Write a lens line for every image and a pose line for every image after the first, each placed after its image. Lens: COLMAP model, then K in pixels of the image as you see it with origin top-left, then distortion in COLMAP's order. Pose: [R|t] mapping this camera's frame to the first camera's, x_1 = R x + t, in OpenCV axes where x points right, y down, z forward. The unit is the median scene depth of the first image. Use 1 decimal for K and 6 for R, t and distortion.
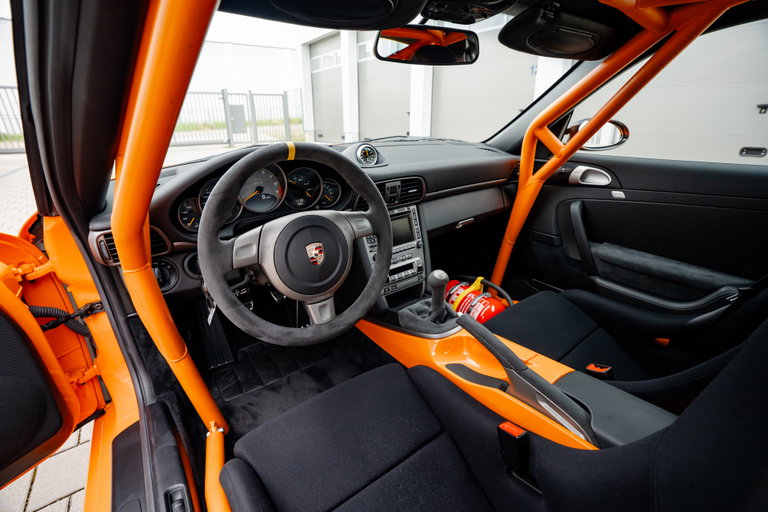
lens RADIAL K [[353.9, 0, 384.0], [0, 353.9, 256.0], [0, 0, 1]] dist [-0.069110, 0.025509]
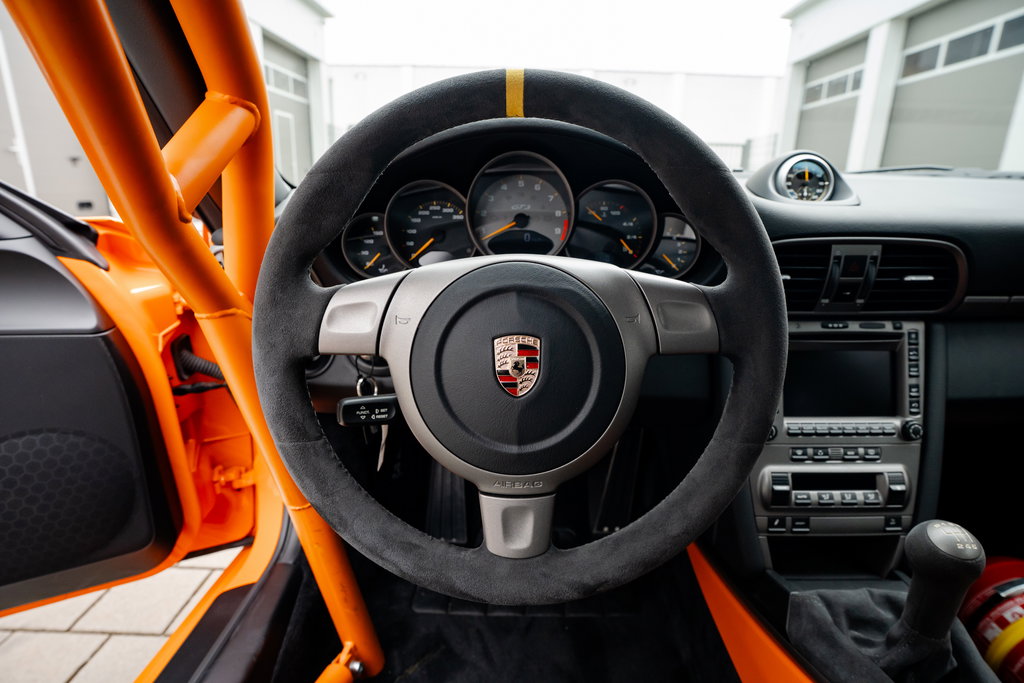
lens RADIAL K [[550.0, 0, 512.0], [0, 550.0, 341.5], [0, 0, 1]] dist [-0.034169, 0.001834]
pose [[0.795372, 0.190697, -0.575341, 0.076849], [-0.245689, 0.969174, -0.018416, -0.010795], [0.554094, 0.156003, 0.817706, 0.320240]]
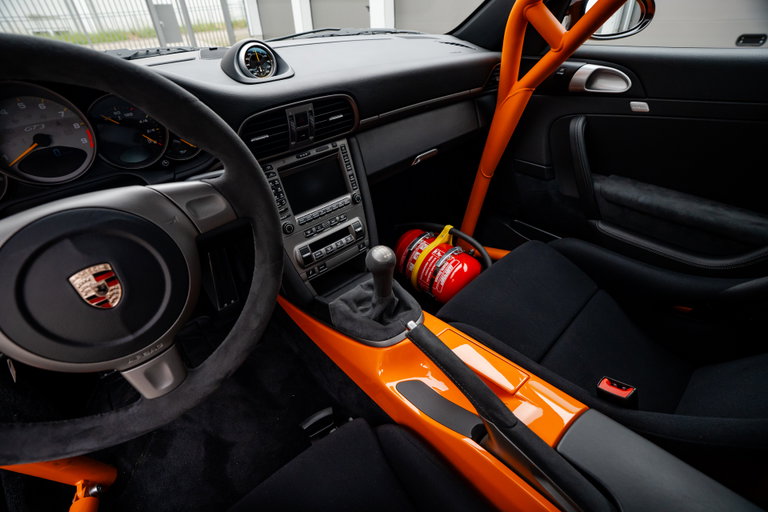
lens RADIAL K [[353.9, 0, 384.0], [0, 353.9, 256.0], [0, 0, 1]] dist [-0.069110, 0.025509]
pose [[0.995291, -0.077211, 0.058600, 0.106531], [0.061491, 0.970282, 0.234034, -0.082380], [-0.074928, -0.229328, 0.970461, 0.316750]]
